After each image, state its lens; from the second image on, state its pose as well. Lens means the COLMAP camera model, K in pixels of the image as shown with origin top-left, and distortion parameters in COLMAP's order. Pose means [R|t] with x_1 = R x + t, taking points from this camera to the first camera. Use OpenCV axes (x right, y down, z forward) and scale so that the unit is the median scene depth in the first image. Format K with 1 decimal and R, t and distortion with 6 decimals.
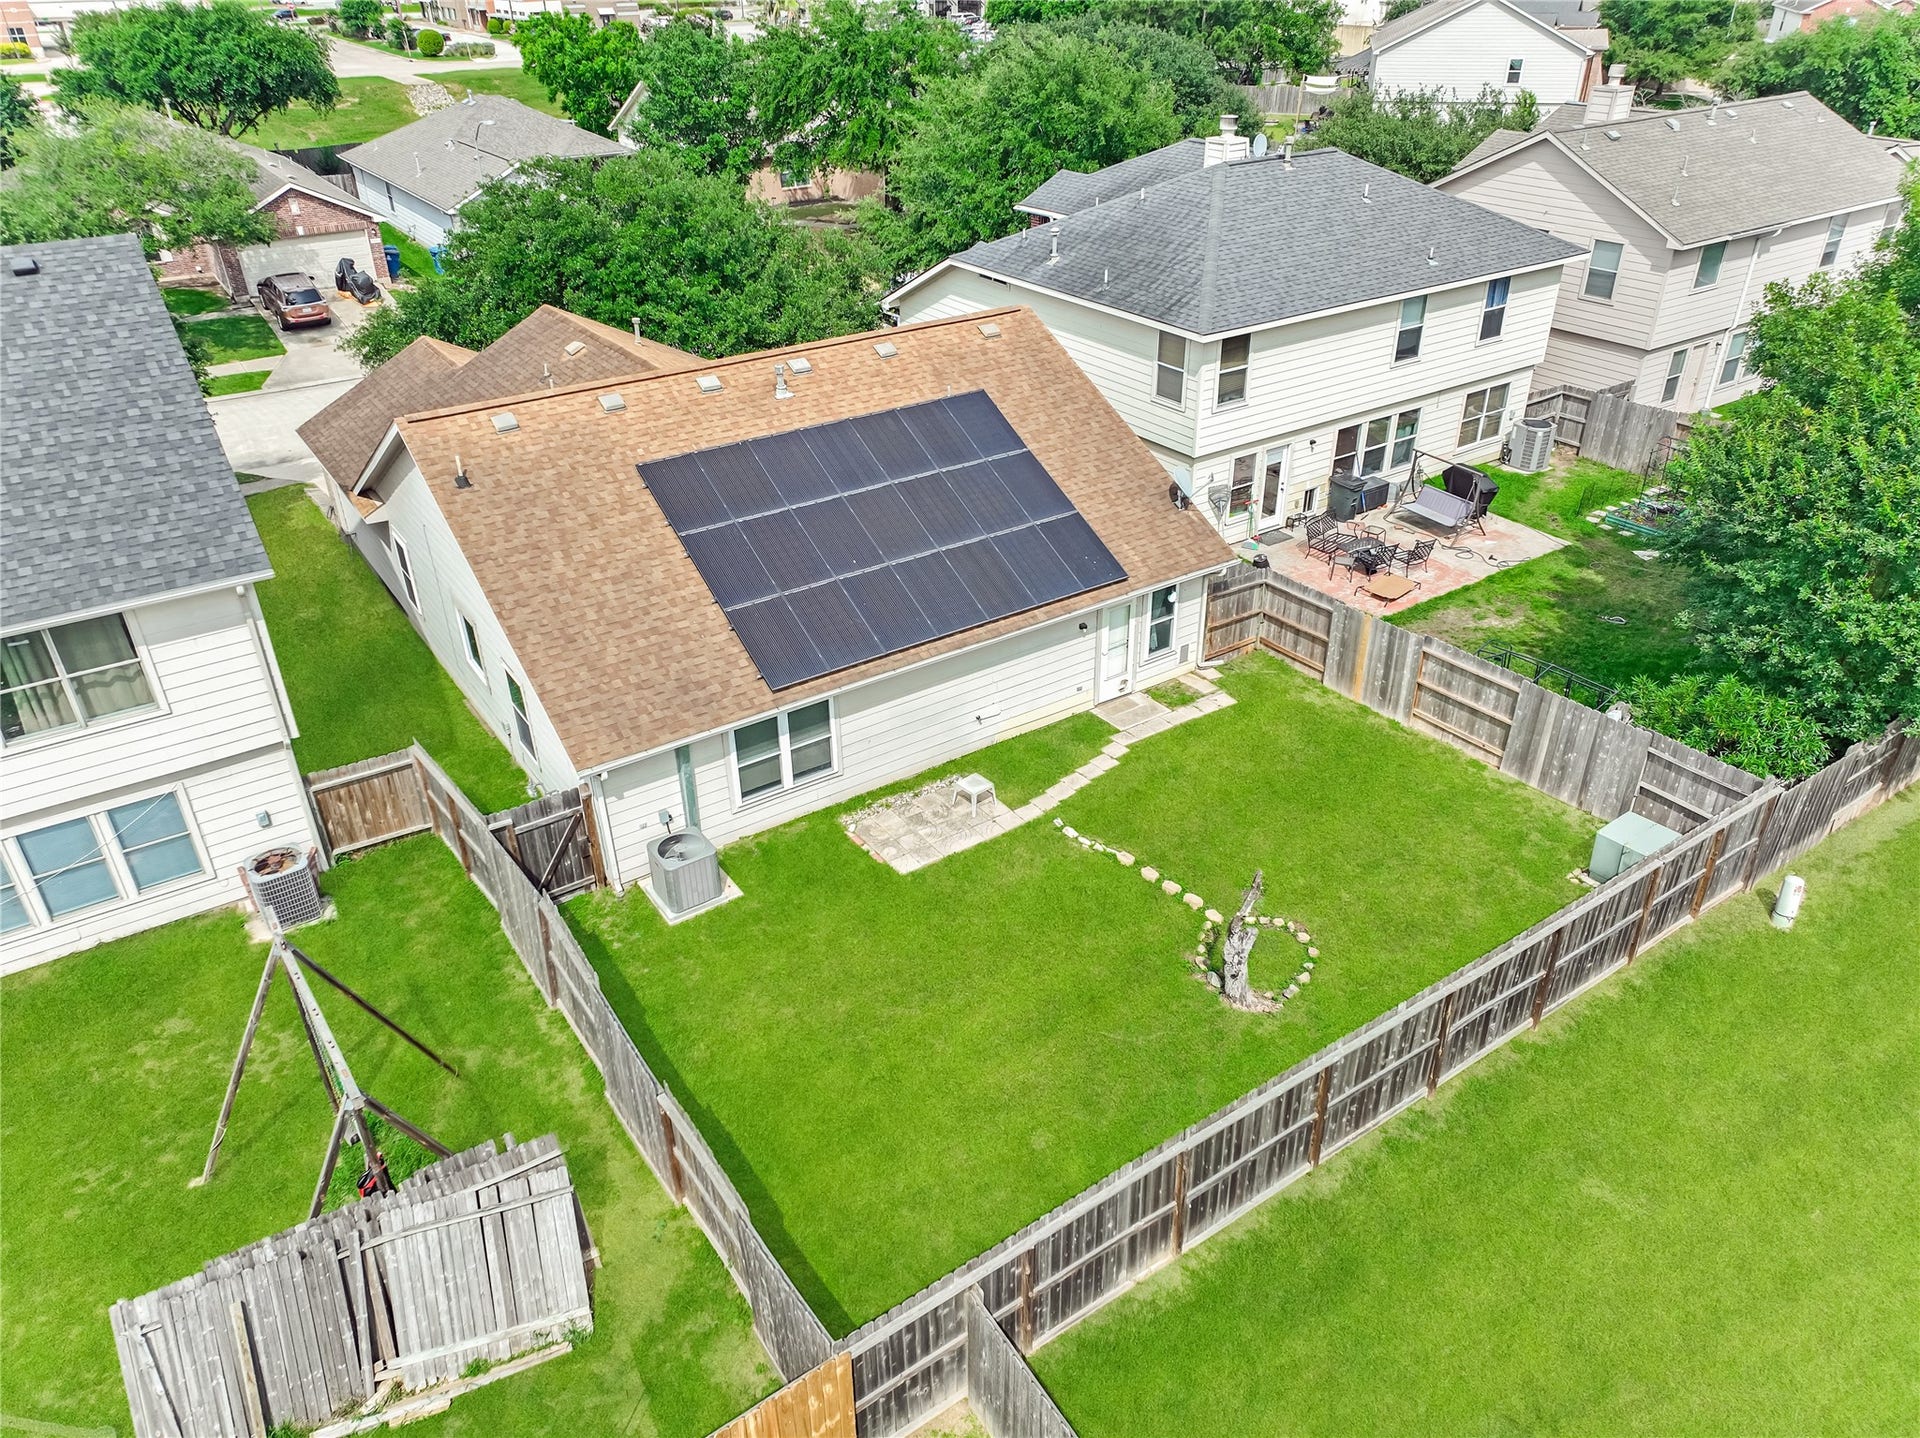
lens RADIAL K [[1362.5, 0, 960.0], [0, 1362.5, 719.0], [0, 0, 1]] dist [0.012016, 0.003346]
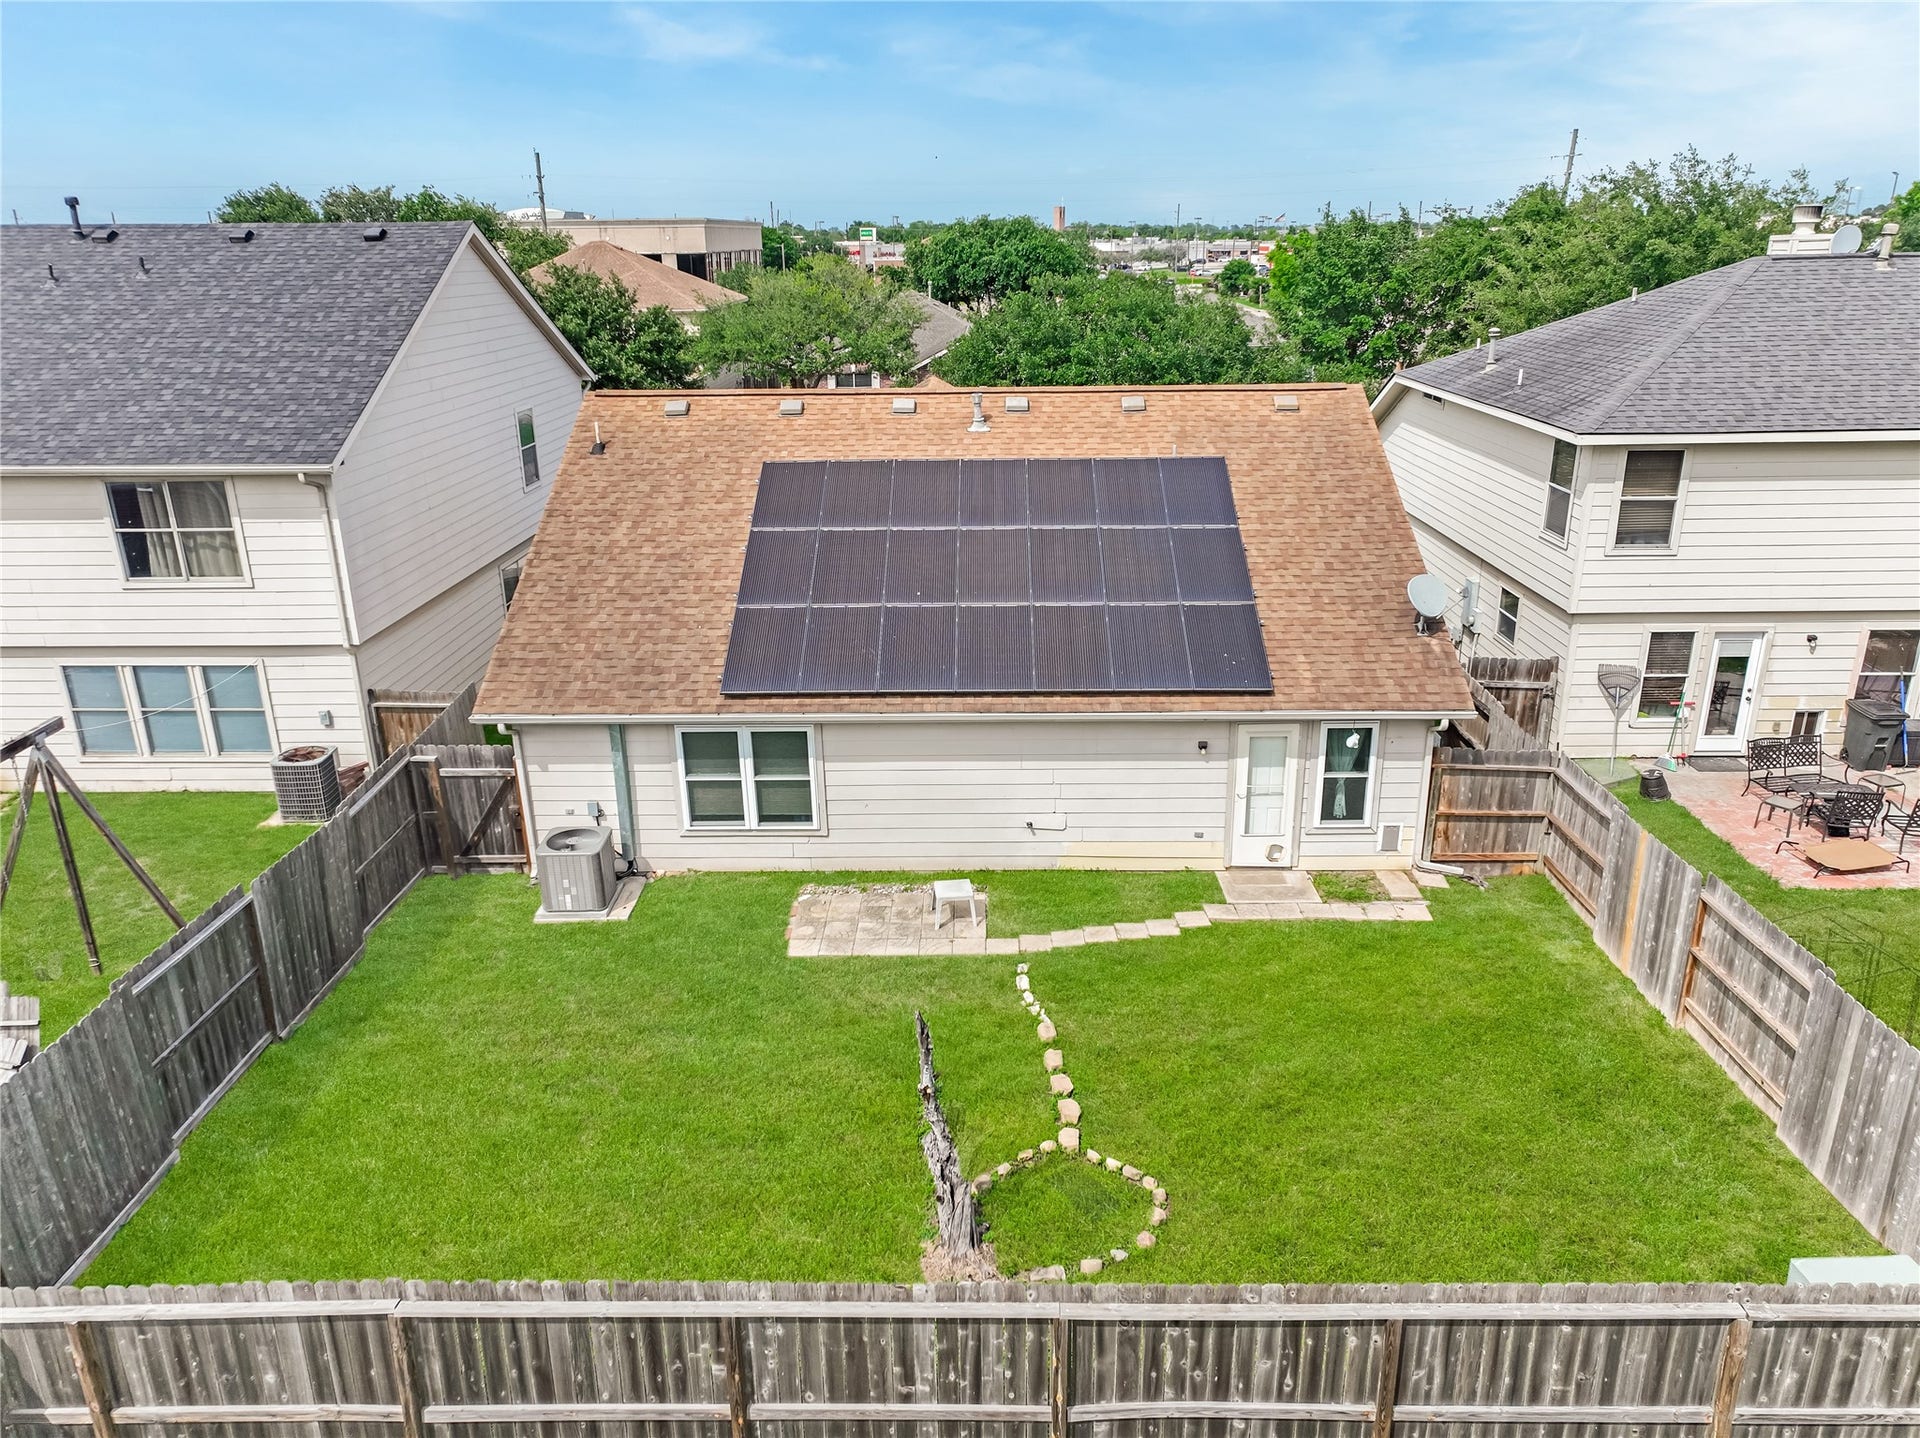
lens RADIAL K [[1357.2, 0, 960.0], [0, 1357.2, 719.0], [0, 0, 1]] dist [0.004416, 0.002650]
pose [[0.813642, 0.194923, -0.547715, 0.392242], [-0.292548, 0.951421, -0.095990, 0.027507], [0.502397, 0.238335, 0.831140, 0.332309]]
